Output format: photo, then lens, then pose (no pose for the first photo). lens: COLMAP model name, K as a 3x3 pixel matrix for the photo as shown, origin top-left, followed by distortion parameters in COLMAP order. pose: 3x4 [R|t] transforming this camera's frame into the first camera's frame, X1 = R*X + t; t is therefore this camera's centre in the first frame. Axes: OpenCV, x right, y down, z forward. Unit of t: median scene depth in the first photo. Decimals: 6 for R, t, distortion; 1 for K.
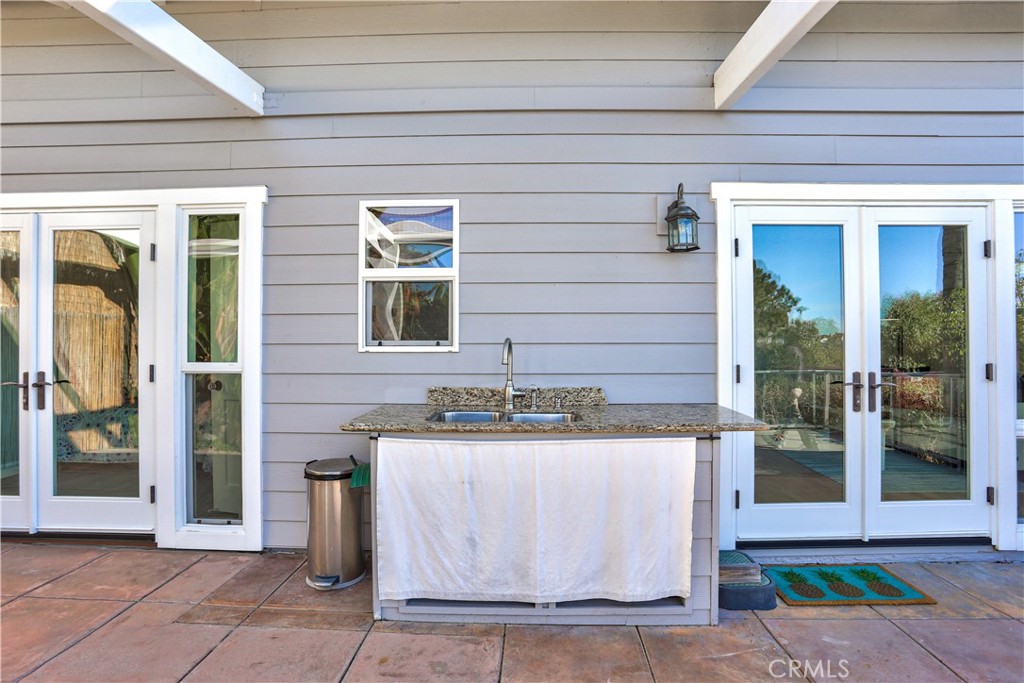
lens RADIAL K [[470.1, 0, 505.5], [0, 470.1, 344.4], [0, 0, 1]] dist [-0.019997, 0.000175]
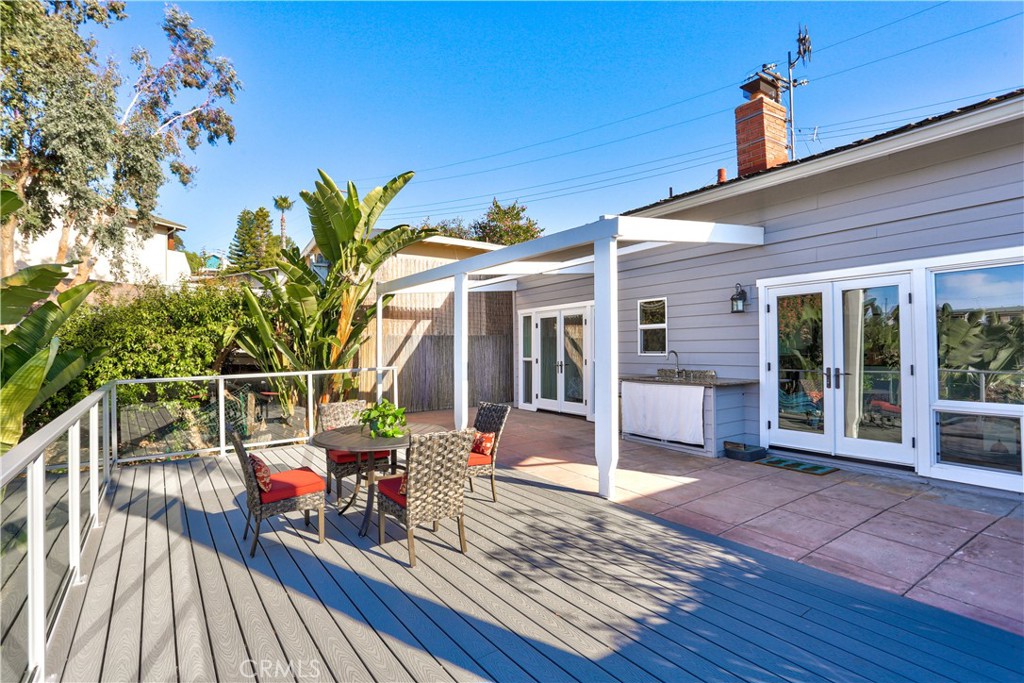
lens RADIAL K [[470.1, 0, 513.2], [0, 470.1, 344.4], [0, 0, 1]] dist [-0.019997, 0.000175]
pose [[0.555166, -0.012874, -0.831640, 1.631698], [0.000223, 0.999882, -0.015330, -0.008692], [0.831740, 0.008326, 0.555104, -1.170720]]
